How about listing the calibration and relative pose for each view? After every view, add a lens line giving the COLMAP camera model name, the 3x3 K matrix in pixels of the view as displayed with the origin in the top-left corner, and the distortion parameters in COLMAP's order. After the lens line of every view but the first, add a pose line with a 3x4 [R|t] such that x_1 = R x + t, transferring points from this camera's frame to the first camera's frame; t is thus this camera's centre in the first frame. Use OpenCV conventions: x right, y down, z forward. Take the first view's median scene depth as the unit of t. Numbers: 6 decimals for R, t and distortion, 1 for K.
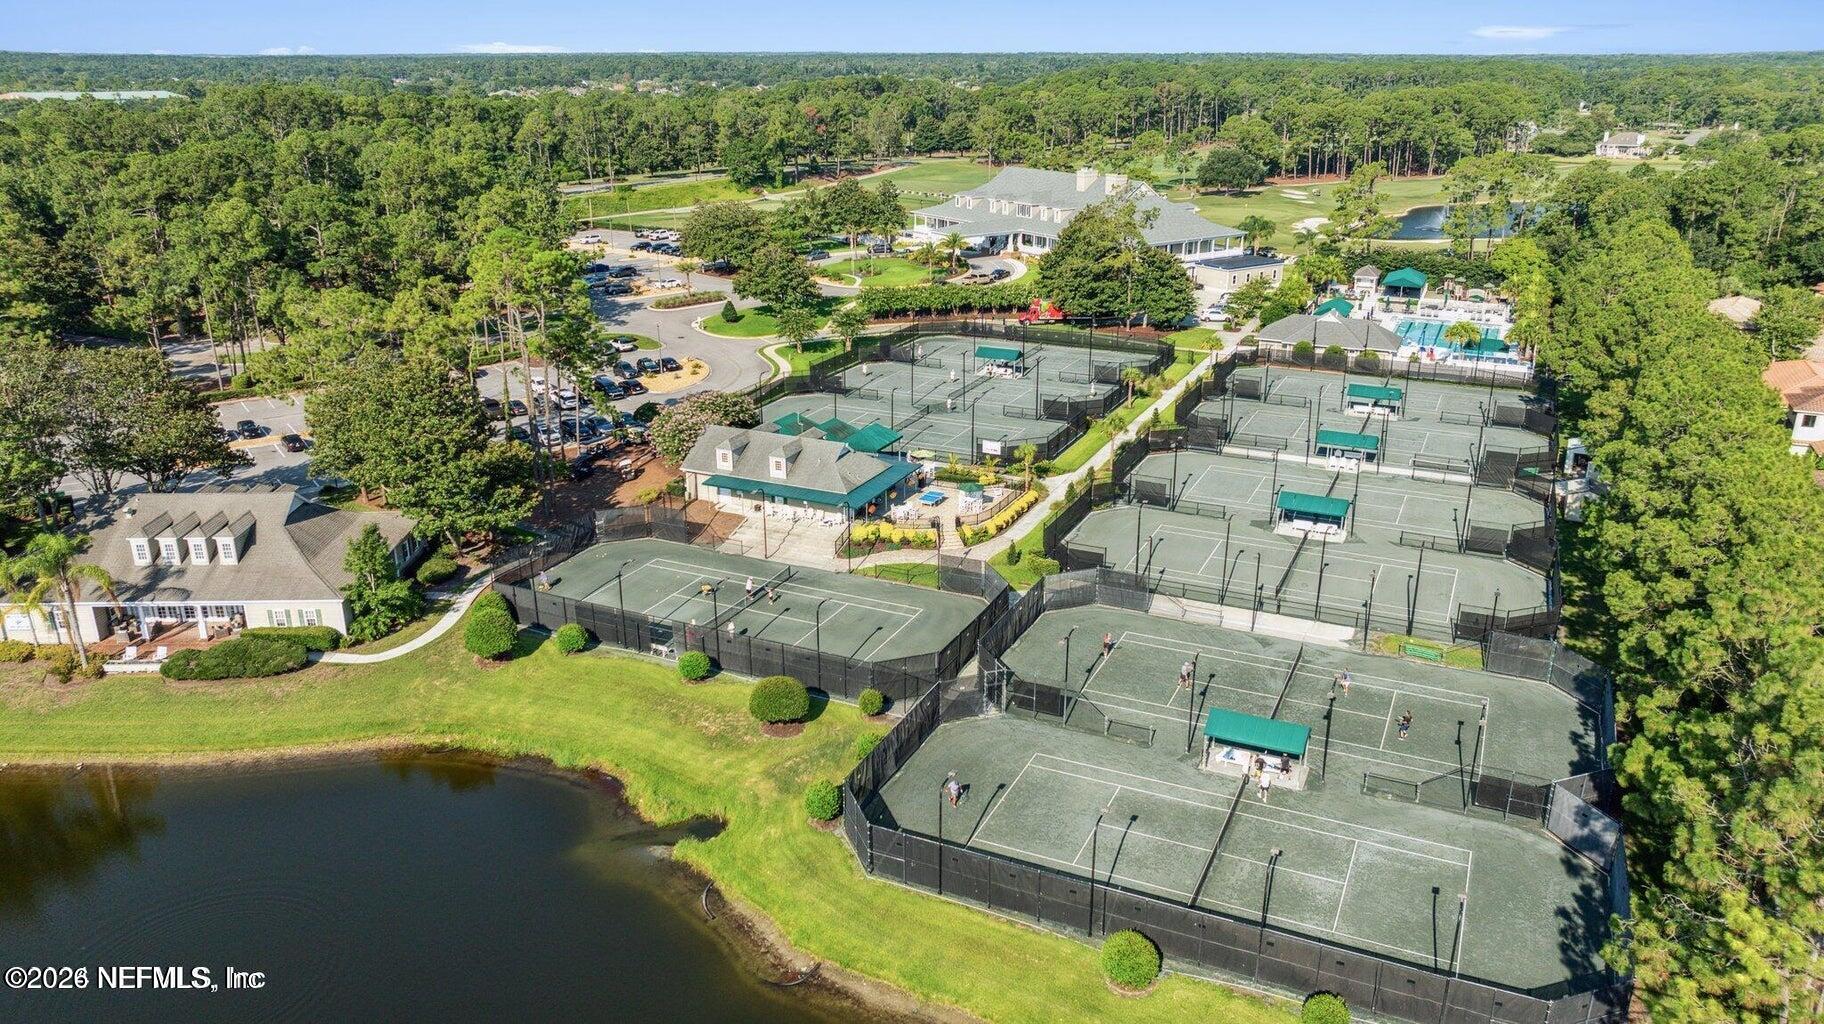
lens RADIAL K [[1279.5, 0, 902.5], [0, 1279.5, 516.7], [0, 0, 1]] dist [-0.035618, 0.035319]
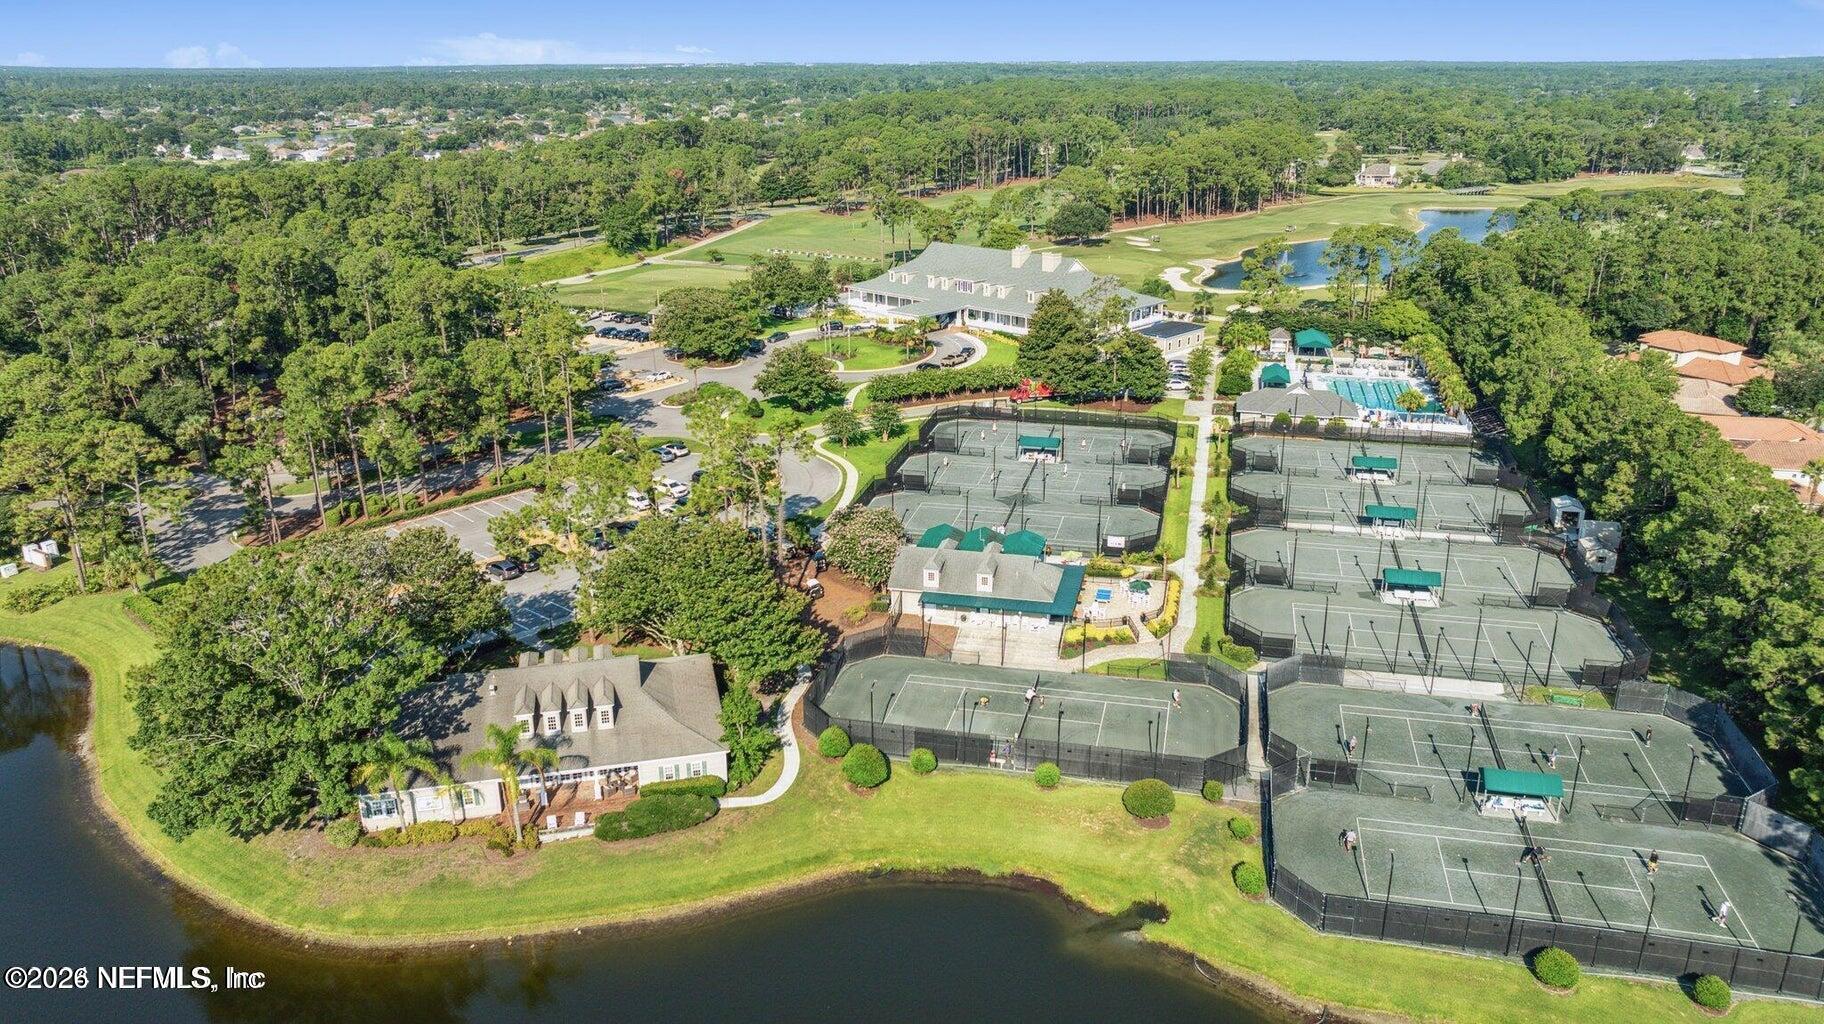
lens RADIAL K [[1279.5, 0, 919.2], [0, 1279.5, 512.8], [0, 0, 1]] dist [-0.035618, 0.035319]
pose [[0.978258, -0.073103, 0.194081, -0.376715], [0.075655, 0.997117, -0.005761, -0.099966], [-0.193100, 0.020319, 0.980969, -0.122532]]
